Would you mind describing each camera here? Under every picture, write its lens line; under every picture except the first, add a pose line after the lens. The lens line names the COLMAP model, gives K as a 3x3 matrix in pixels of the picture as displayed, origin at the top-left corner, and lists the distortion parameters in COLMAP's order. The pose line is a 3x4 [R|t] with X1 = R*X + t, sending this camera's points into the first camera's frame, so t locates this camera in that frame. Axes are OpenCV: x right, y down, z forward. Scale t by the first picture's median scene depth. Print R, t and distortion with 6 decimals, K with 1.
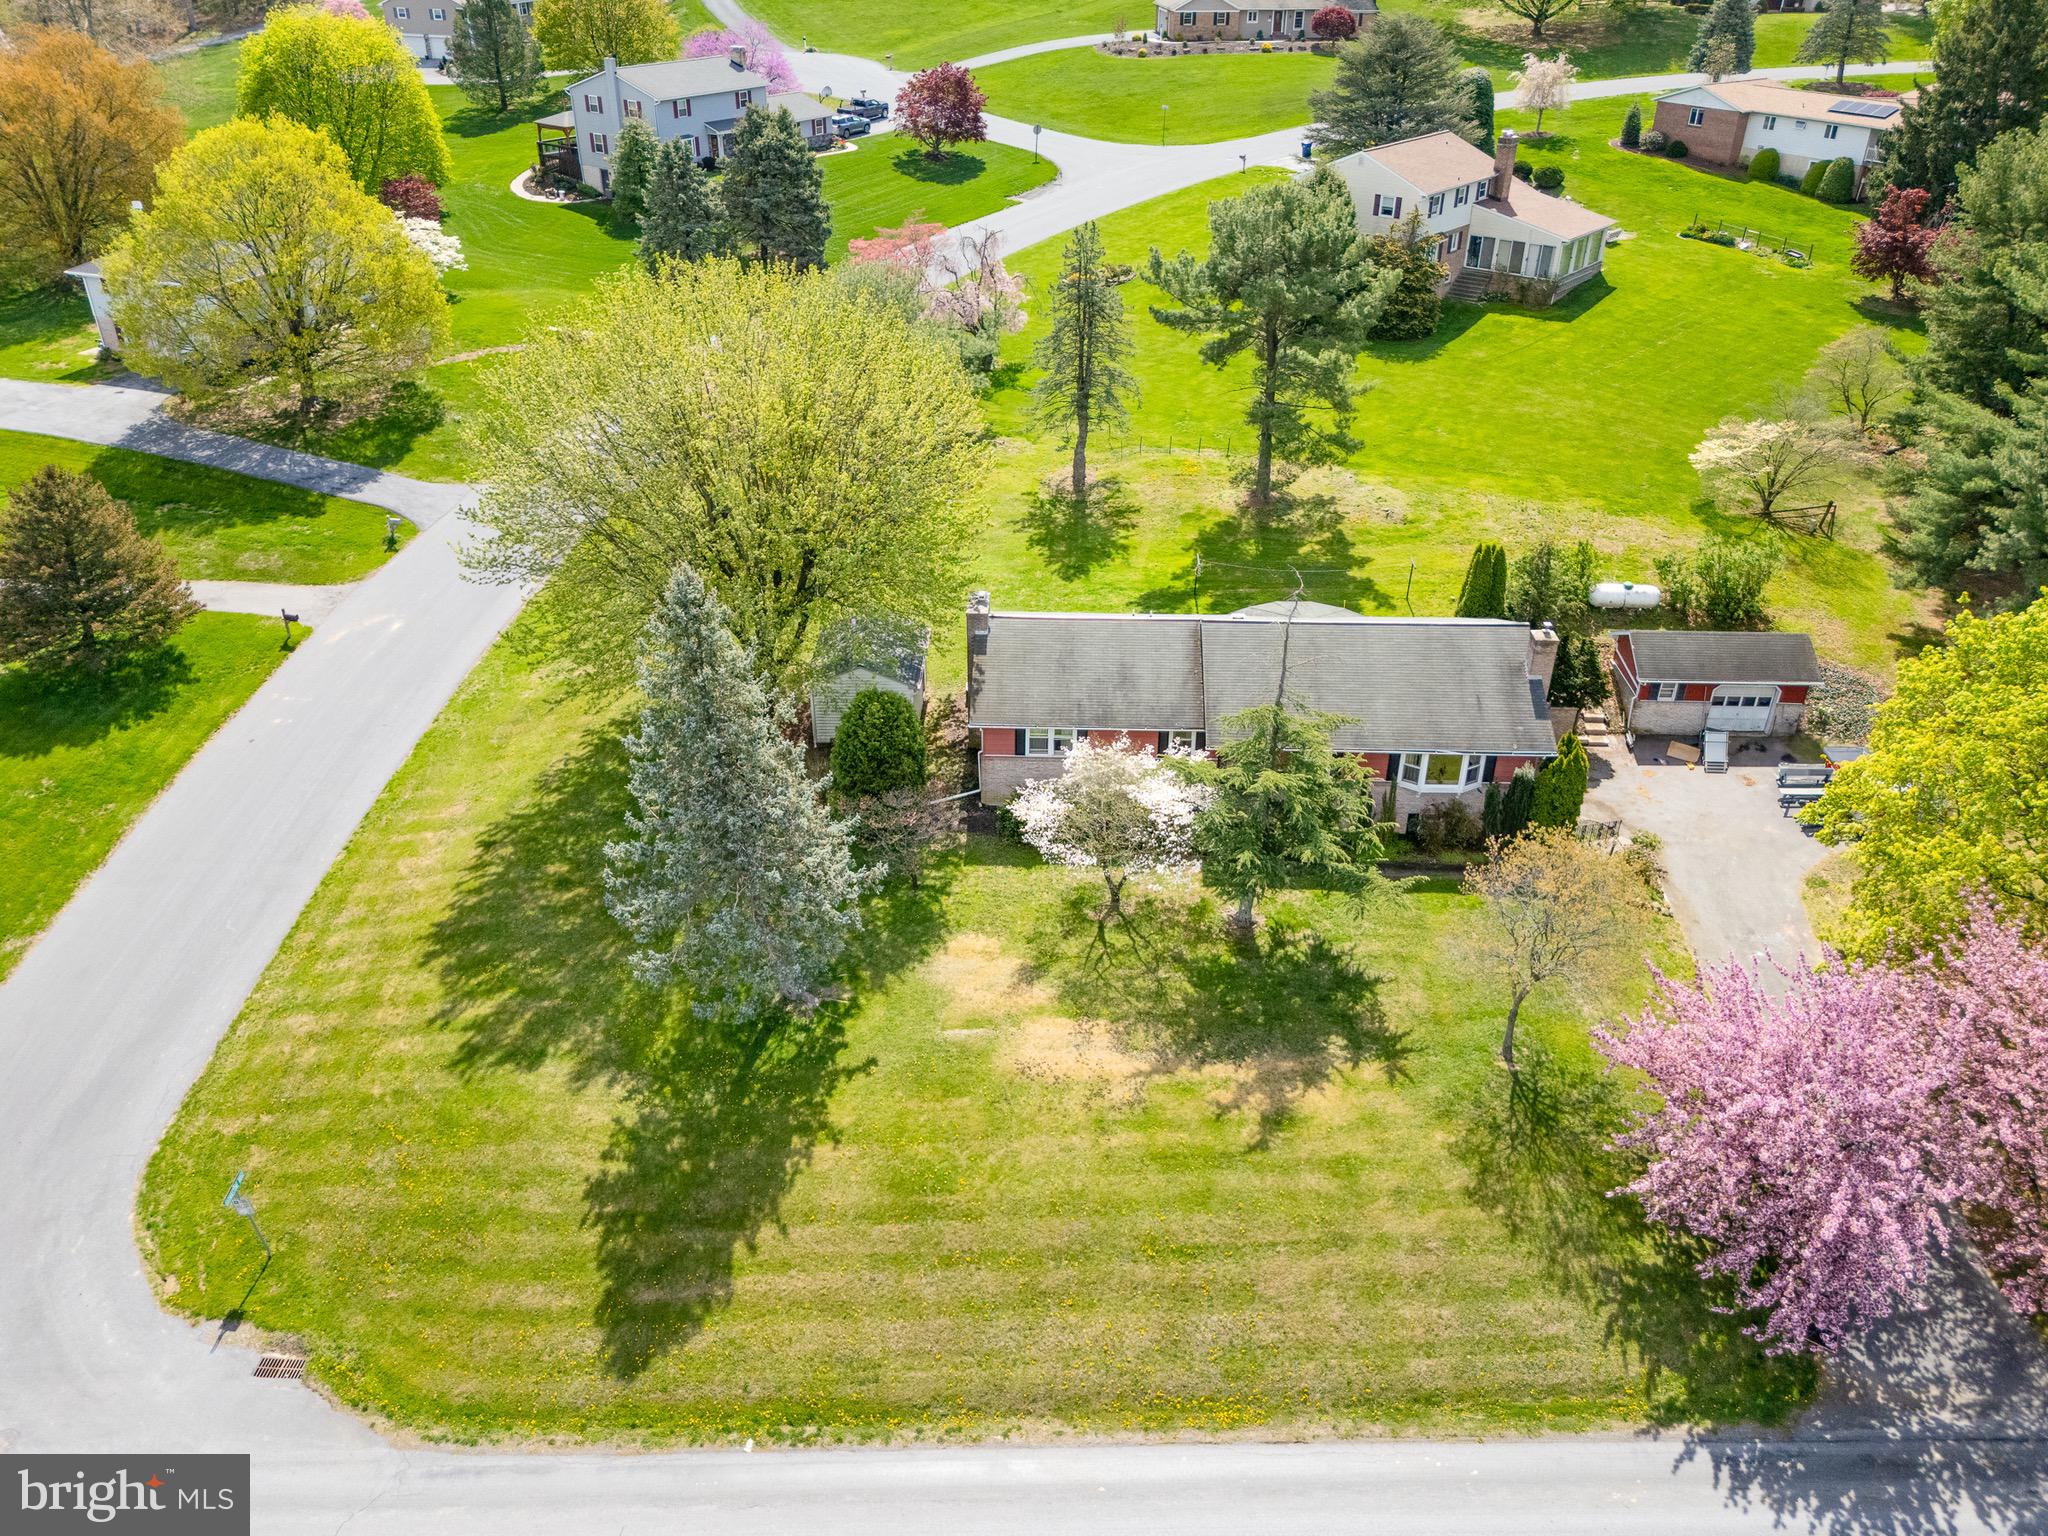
lens RADIAL K [[1534.0, 0, 1016.9], [0, 1534.0, 776.4], [0, 0, 1]] dist [0.057896, -0.044882]
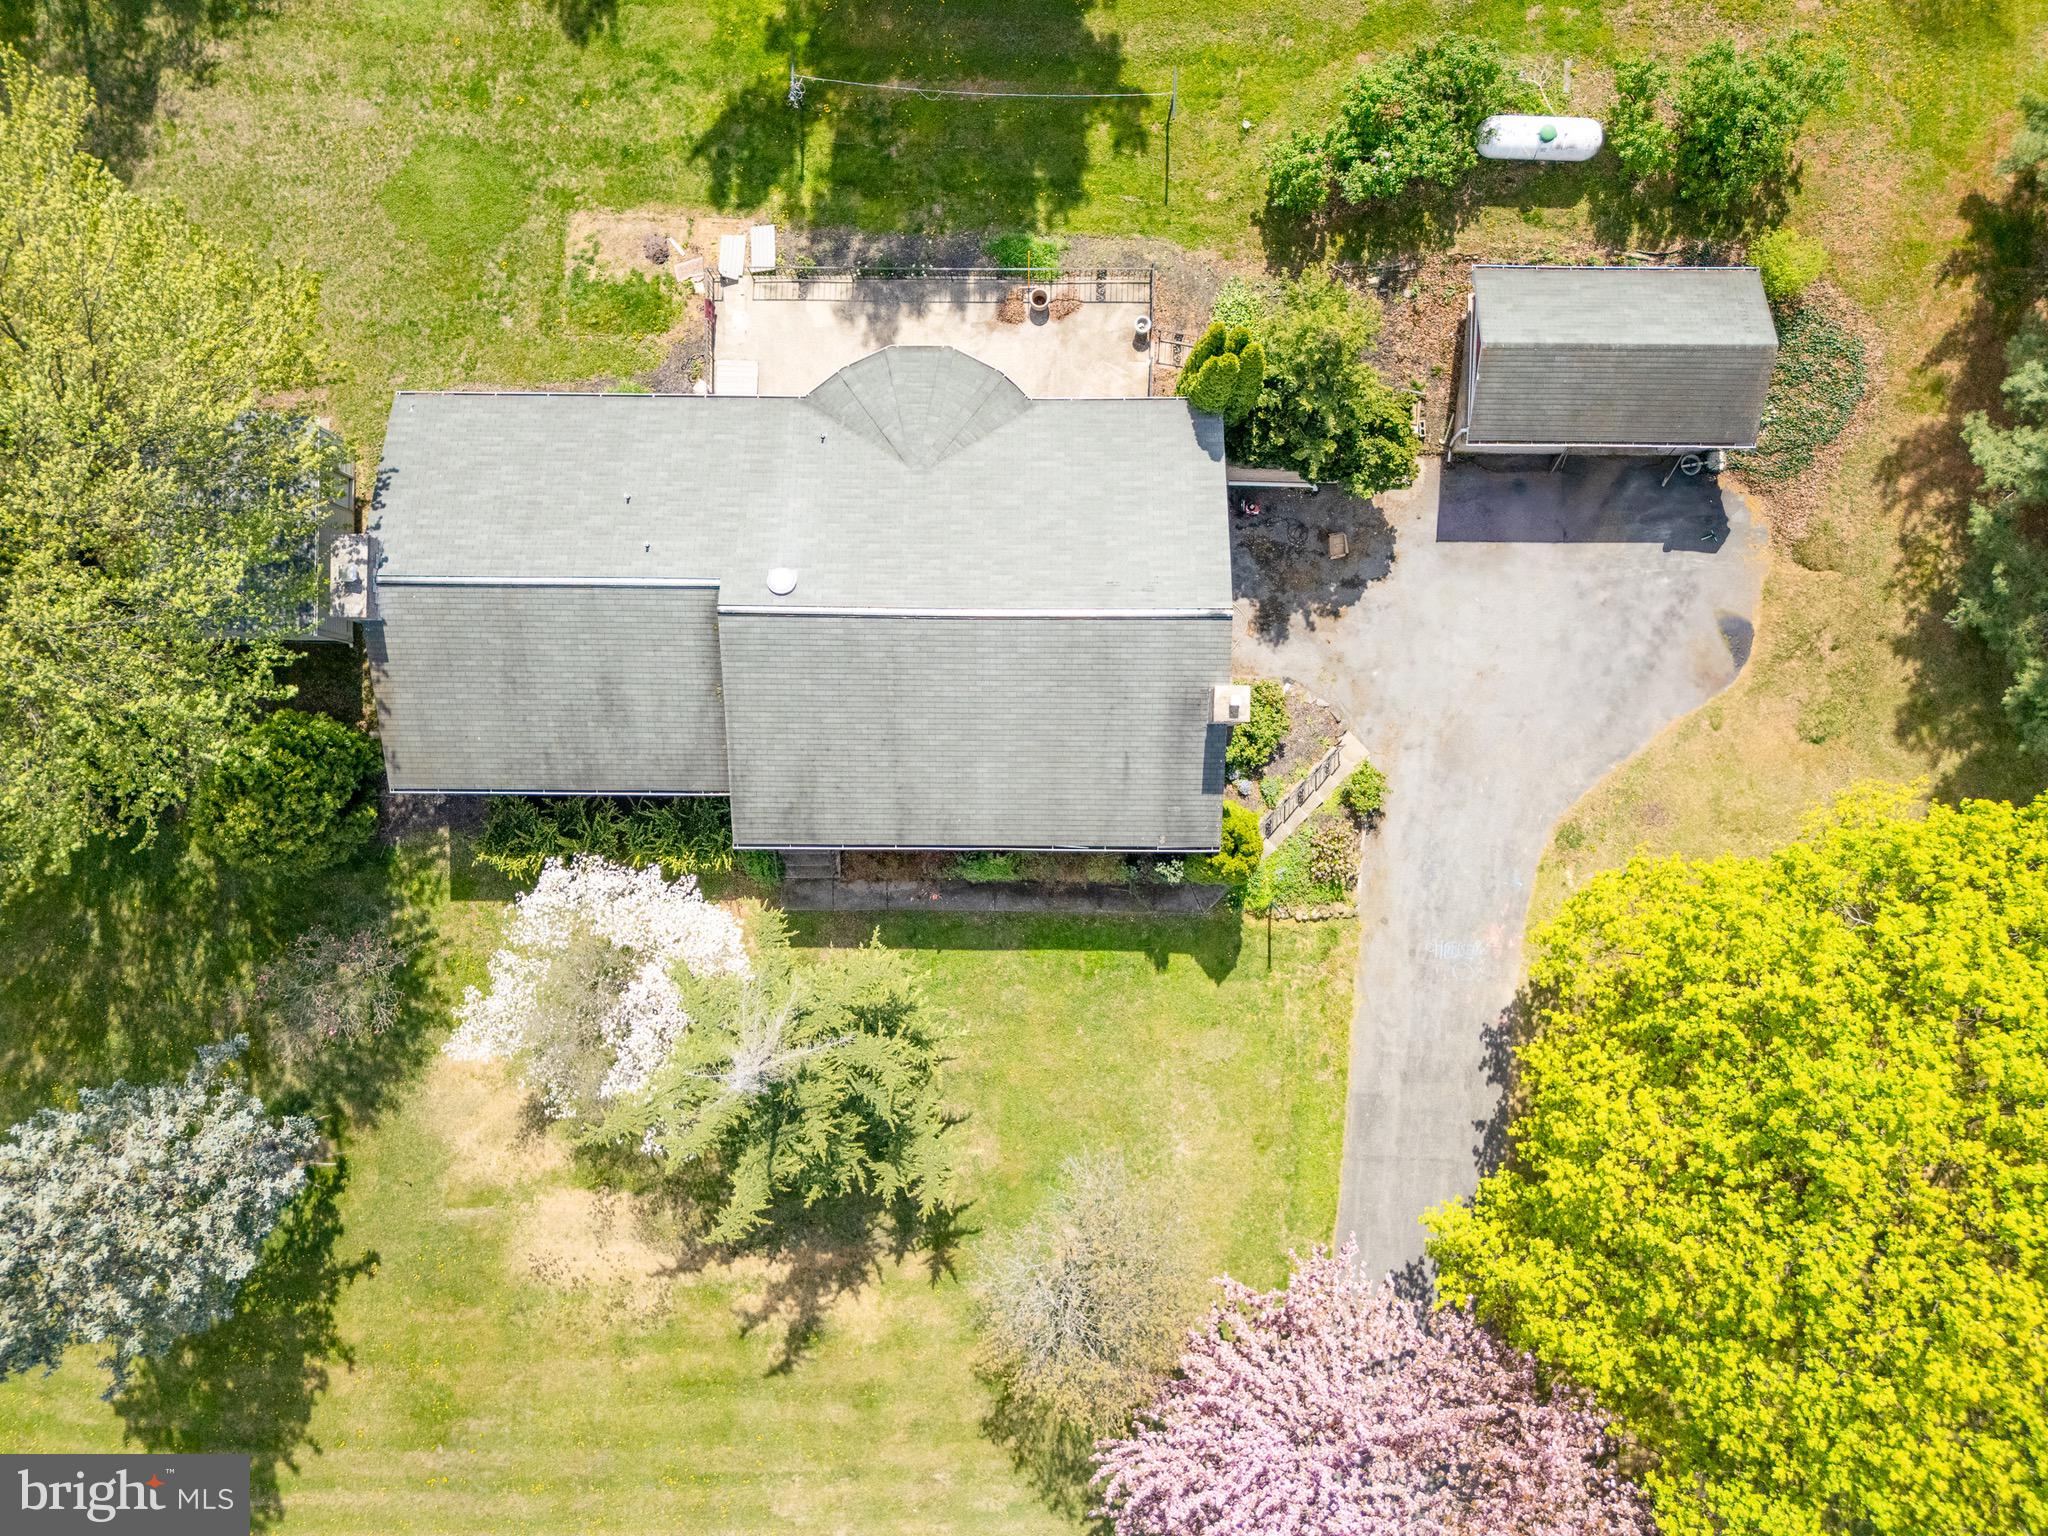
lens RADIAL K [[1534.0, 0, 1014.8], [0, 1534.0, 763.3], [0, 0, 1]] dist [0.057896, -0.044882]
pose [[0.999434, -0.022688, -0.024854, 0.318317], [0.033059, 0.523891, 0.851143, -0.744204], [-0.006290, -0.851483, 0.524344, 0.771594]]
